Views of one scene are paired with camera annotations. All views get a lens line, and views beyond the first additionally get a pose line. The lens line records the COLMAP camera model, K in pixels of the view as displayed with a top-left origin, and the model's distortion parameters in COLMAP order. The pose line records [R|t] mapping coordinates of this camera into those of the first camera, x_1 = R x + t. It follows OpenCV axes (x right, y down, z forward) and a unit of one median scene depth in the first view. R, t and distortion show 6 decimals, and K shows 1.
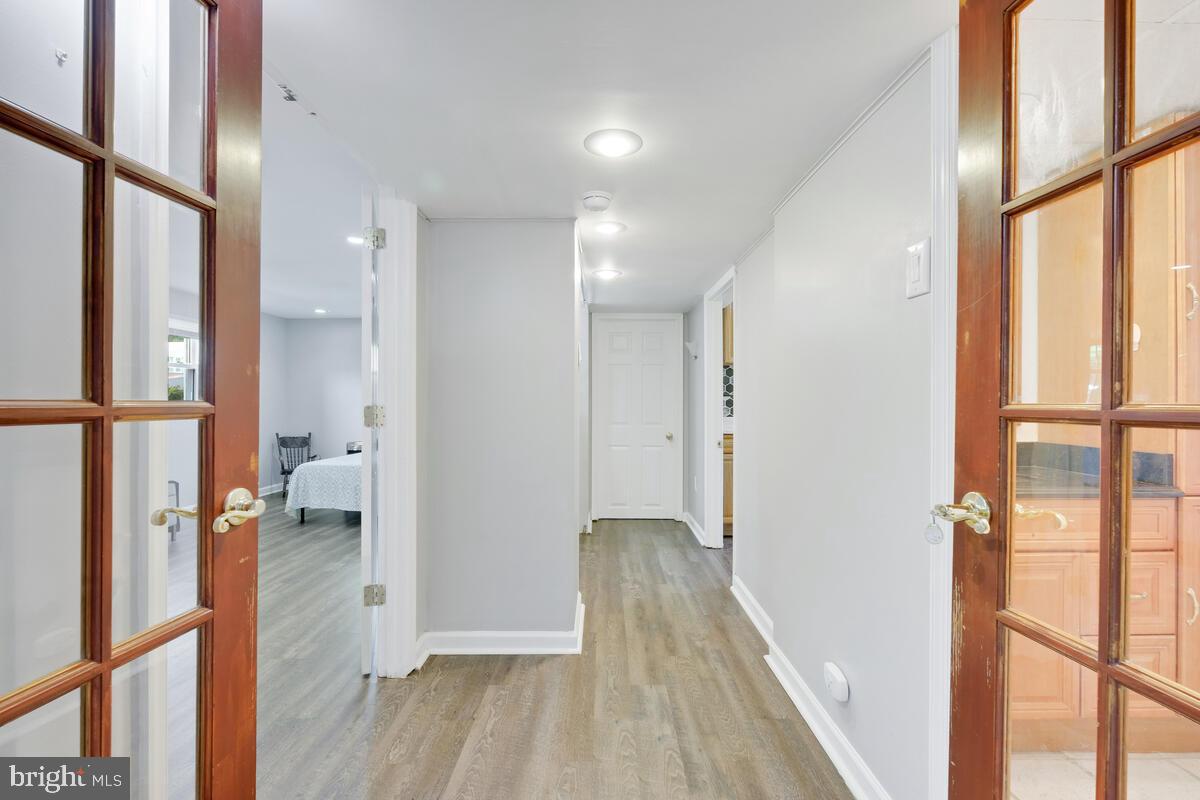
lens RADIAL K [[530.6, 0, 602.6], [0, 530.6, 402.2], [0, 0, 1]] dist [0.000133, -0.000123]
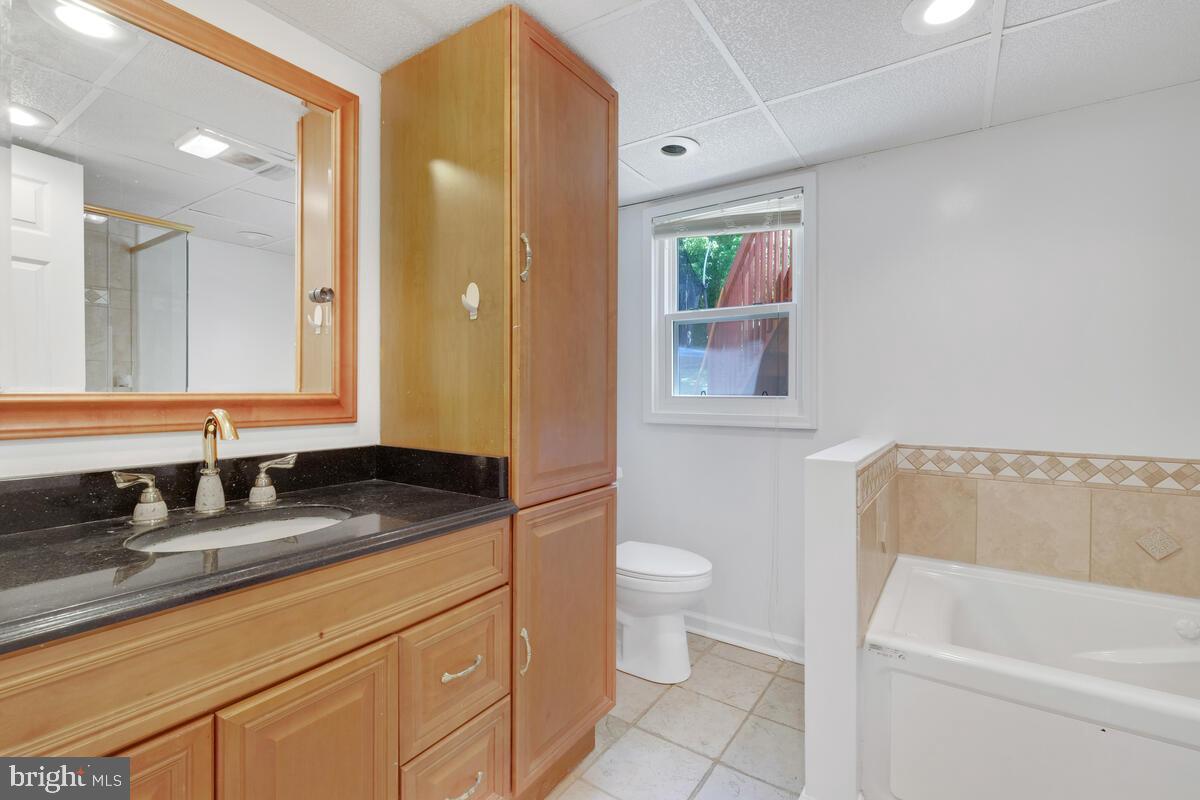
lens RADIAL K [[530.6, 0, 602.6], [0, 530.6, 402.2], [0, 0, 1]] dist [0.000133, -0.000123]
pose [[0.559088, -0.007046, 0.829078, 0.529177], [-0.003150, 0.999939, 0.010622, 0.010944], [-0.829102, -0.008550, 0.559032, 0.470931]]
